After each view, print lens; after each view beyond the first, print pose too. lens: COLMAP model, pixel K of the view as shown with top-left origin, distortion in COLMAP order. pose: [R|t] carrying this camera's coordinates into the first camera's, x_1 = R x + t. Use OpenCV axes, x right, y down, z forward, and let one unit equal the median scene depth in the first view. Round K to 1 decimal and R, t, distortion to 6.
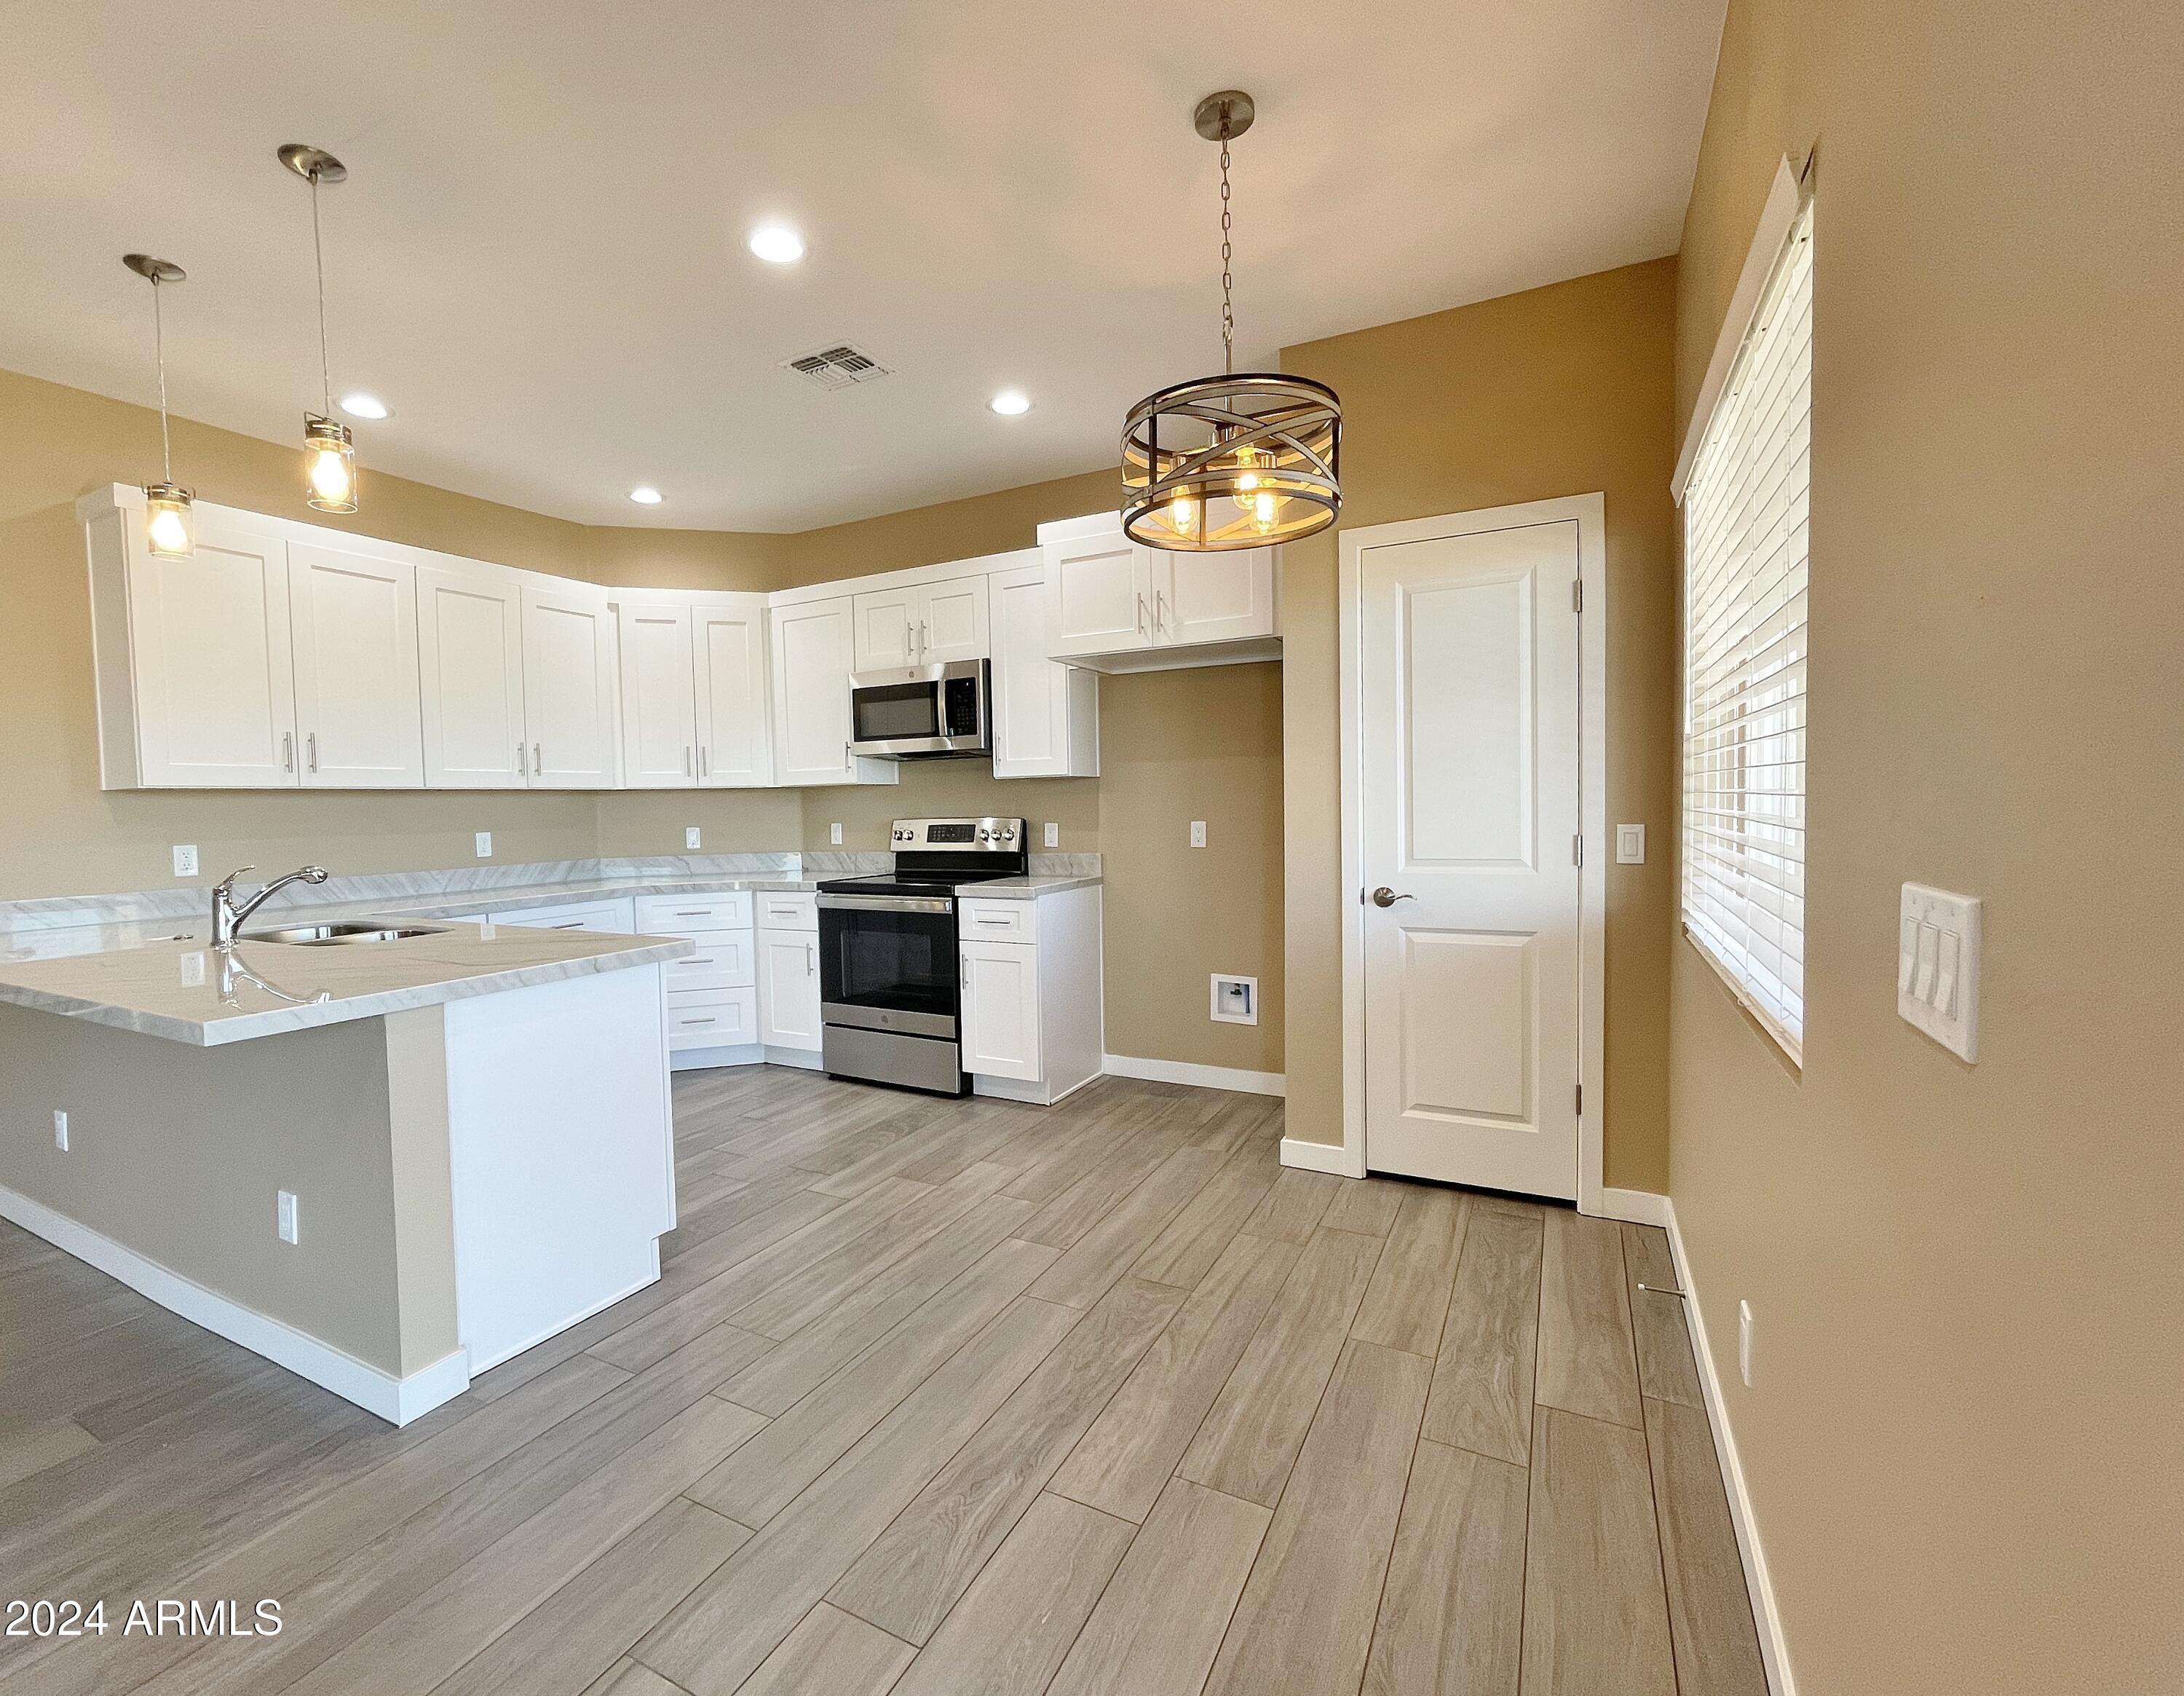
lens RADIAL K [[965.1, 0, 1025.5], [0, 965.1, 848.0], [0, 0, 1]] dist [-0.000142, -0.000169]
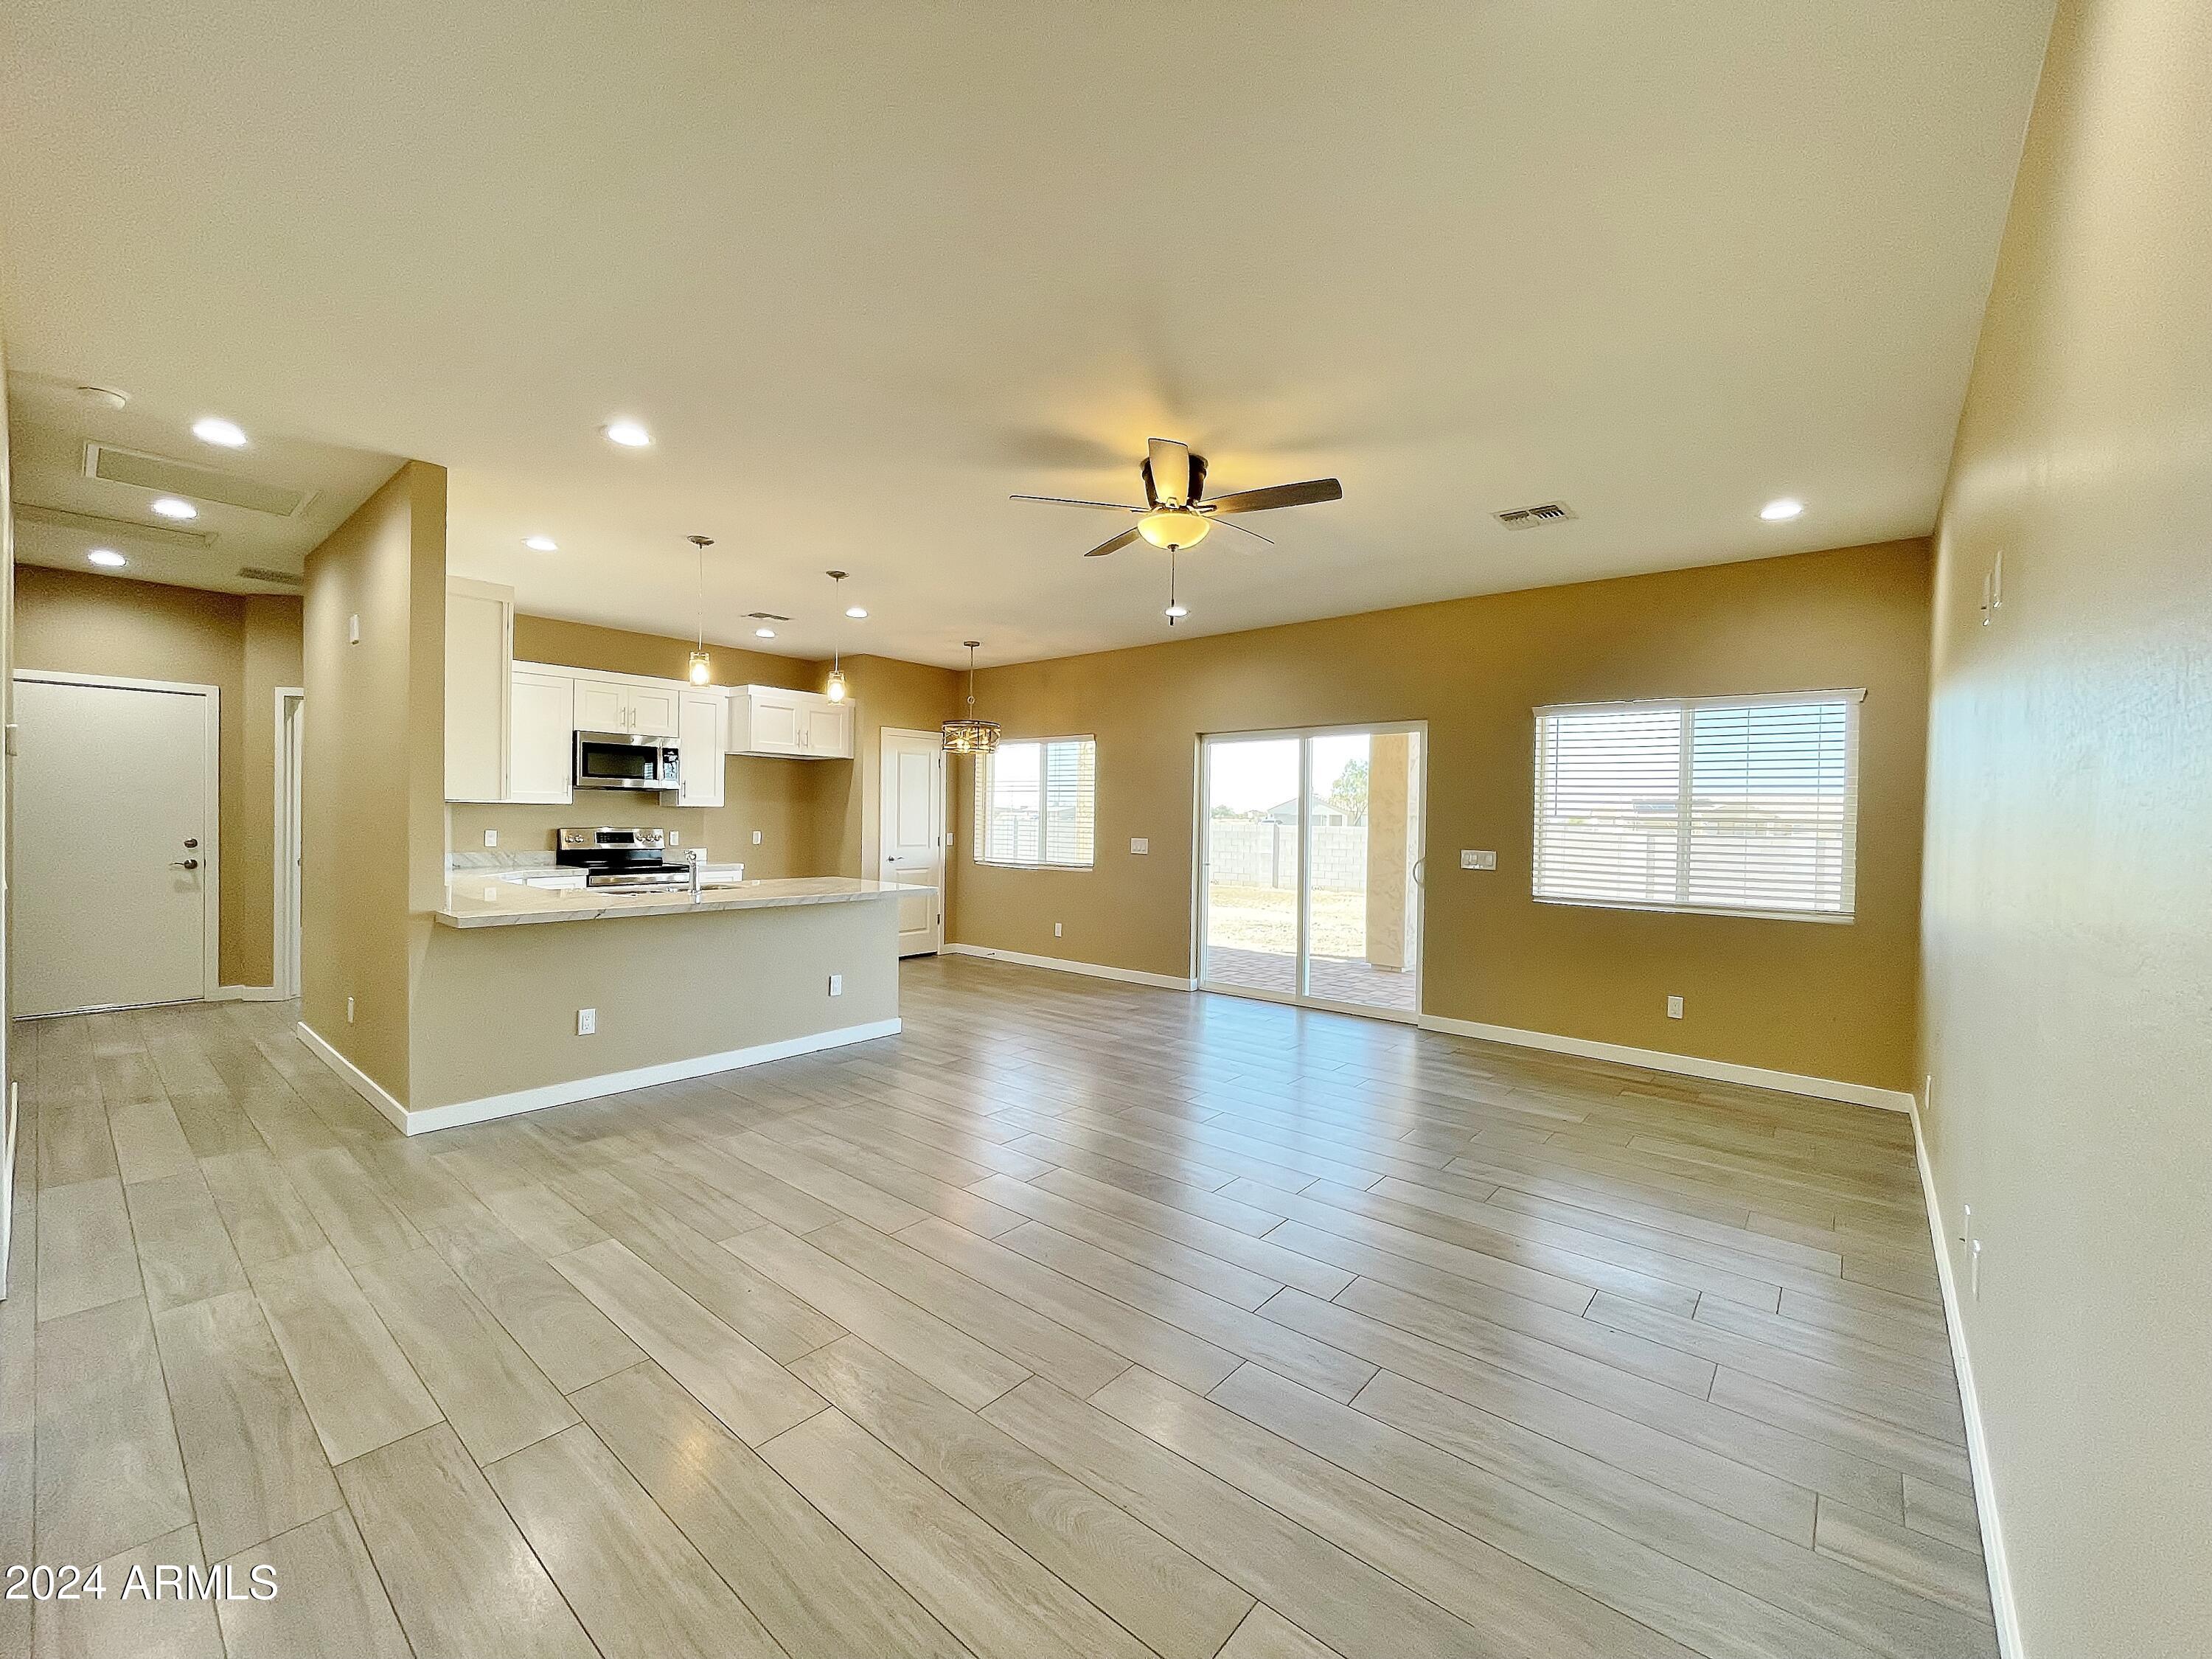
lens RADIAL K [[887.1, 0, 1106.0], [0, 887.1, 829.5], [0, 0, 1]] dist [-0.003057, -0.003773]
pose [[0.186403, 0.010720, 0.982415, -1.562336], [0.024192, 0.999587, -0.015497, 0.015794], [-0.982176, 0.026655, 0.186067, -0.071332]]
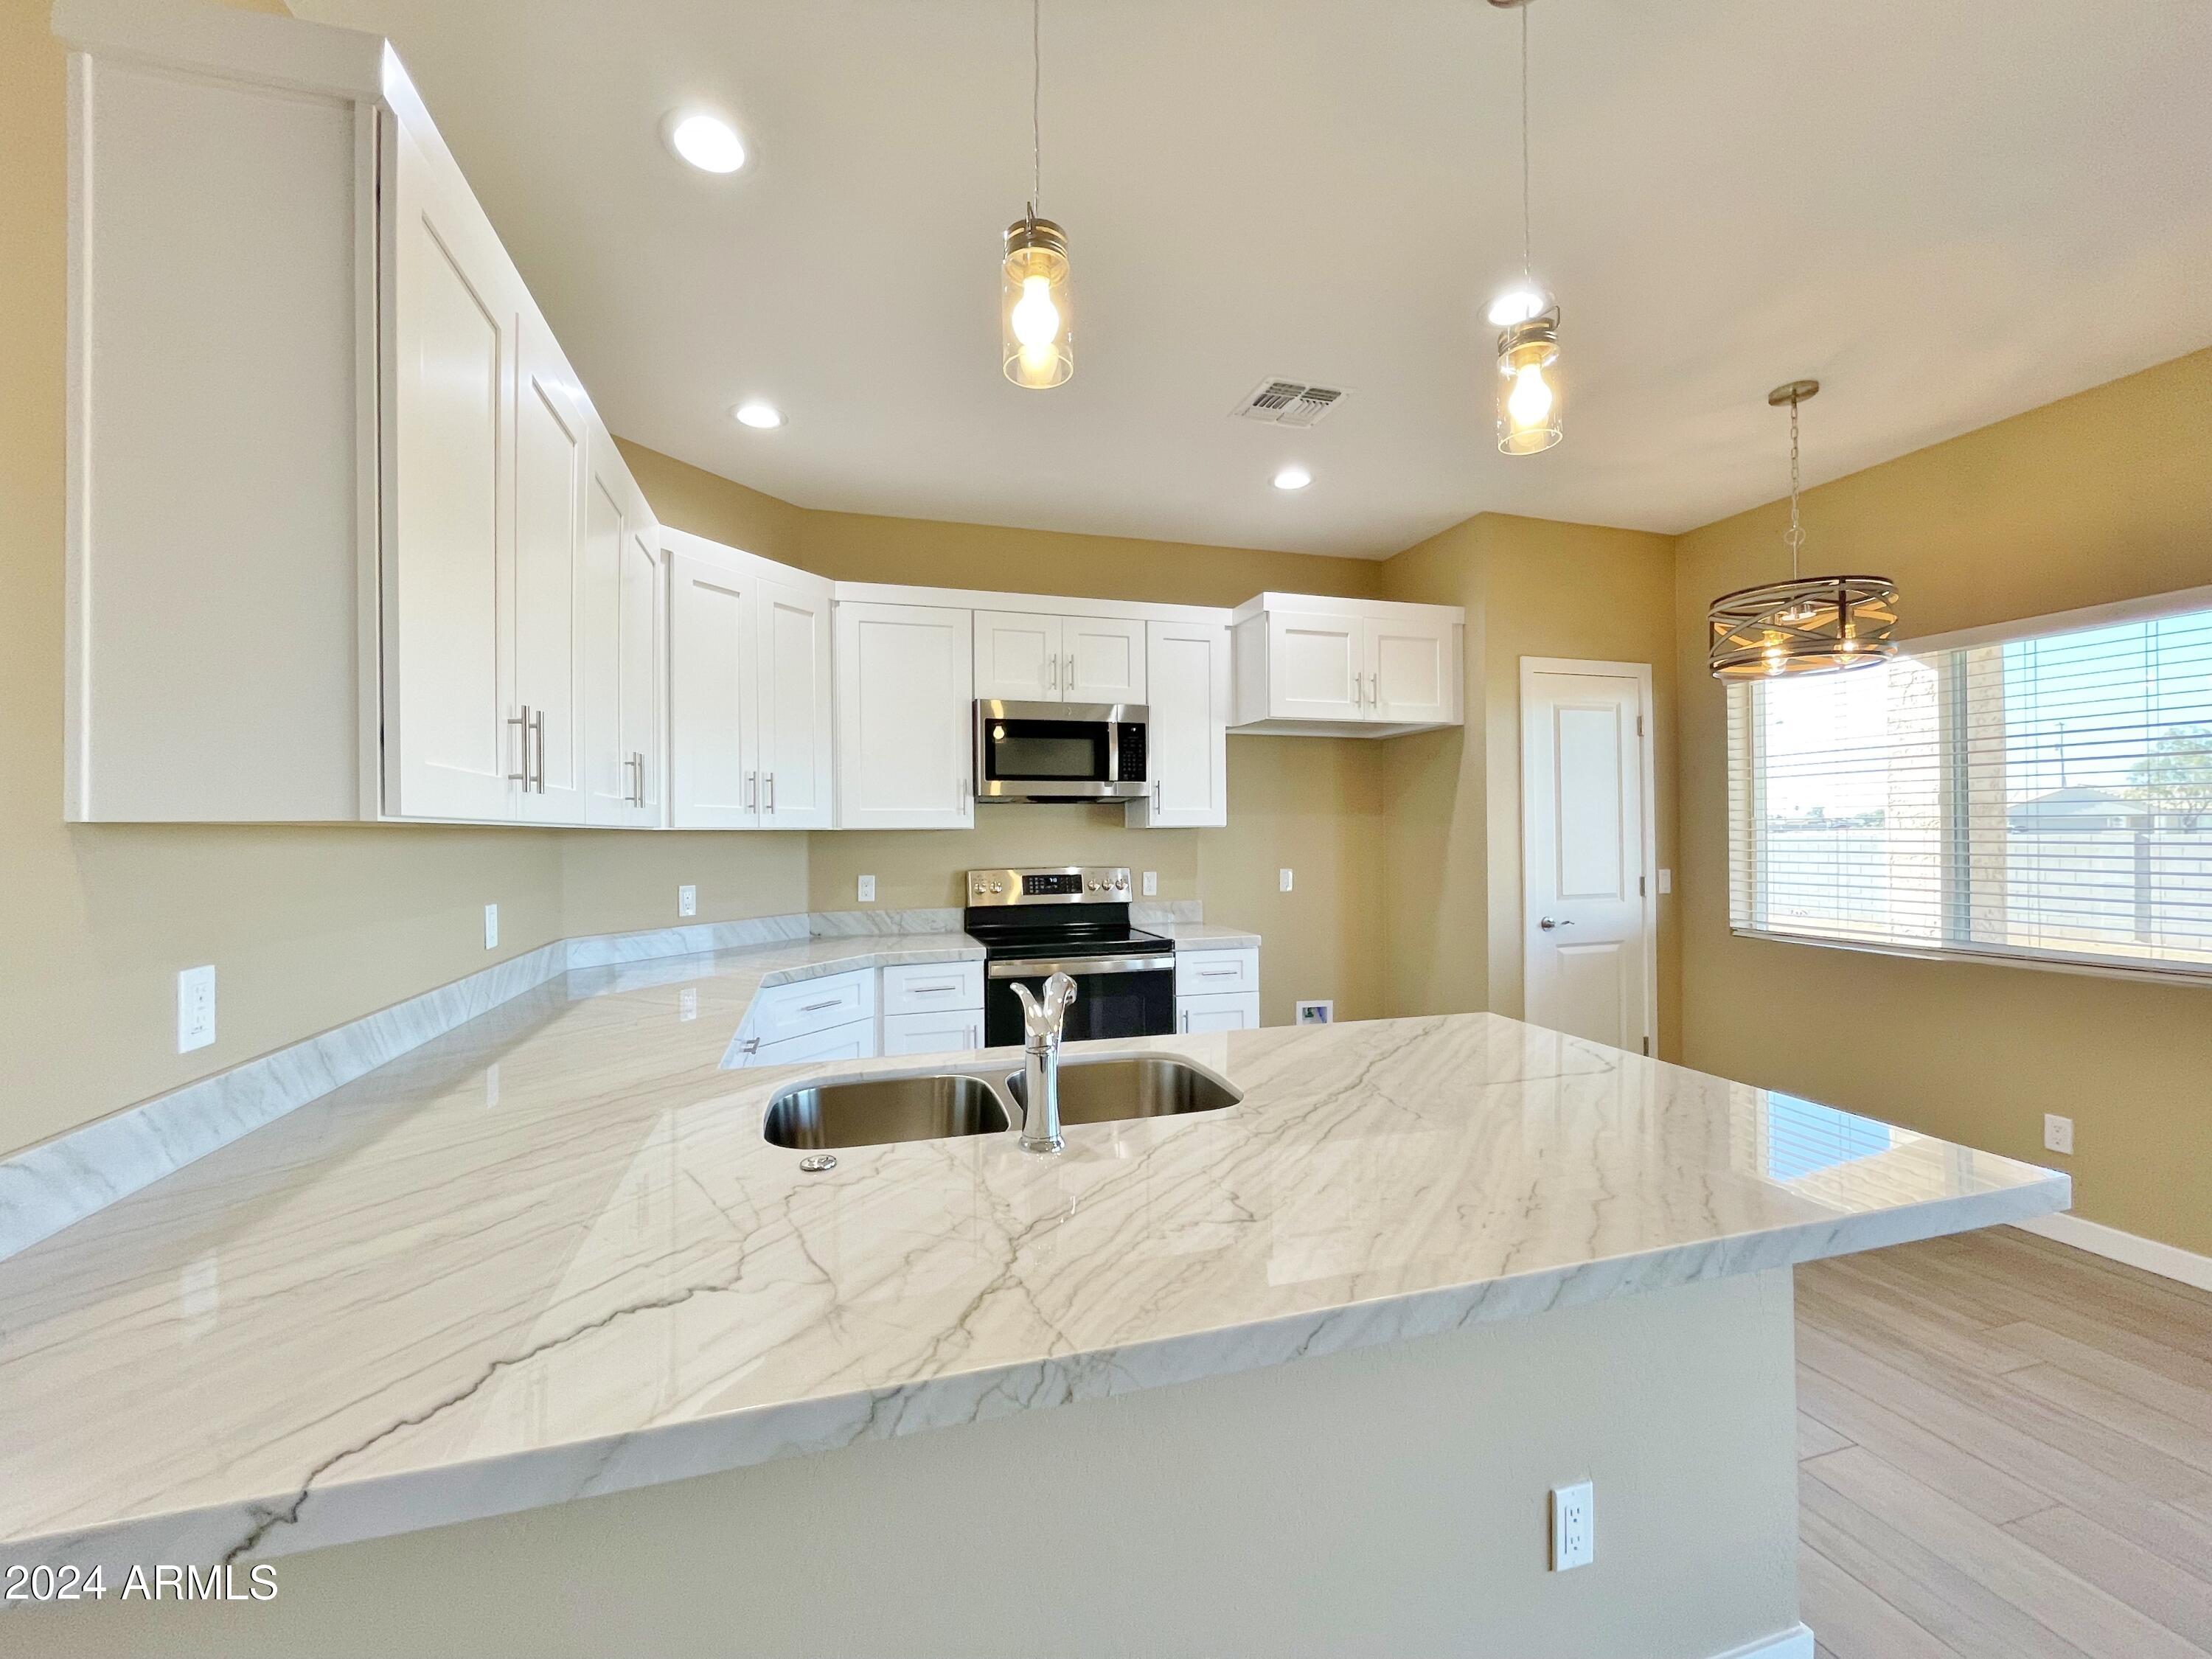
lens RADIAL K [[900.2, 0, 1106.0], [0, 900.2, 829.5], [0, 0, 1]] dist [0.000577, 0.000919]
pose [[0.696250, 0.018958, 0.717549, -0.756851], [0.025274, 0.998384, -0.050903, -0.026201], [-0.717354, 0.053577, 0.694646, 0.421483]]
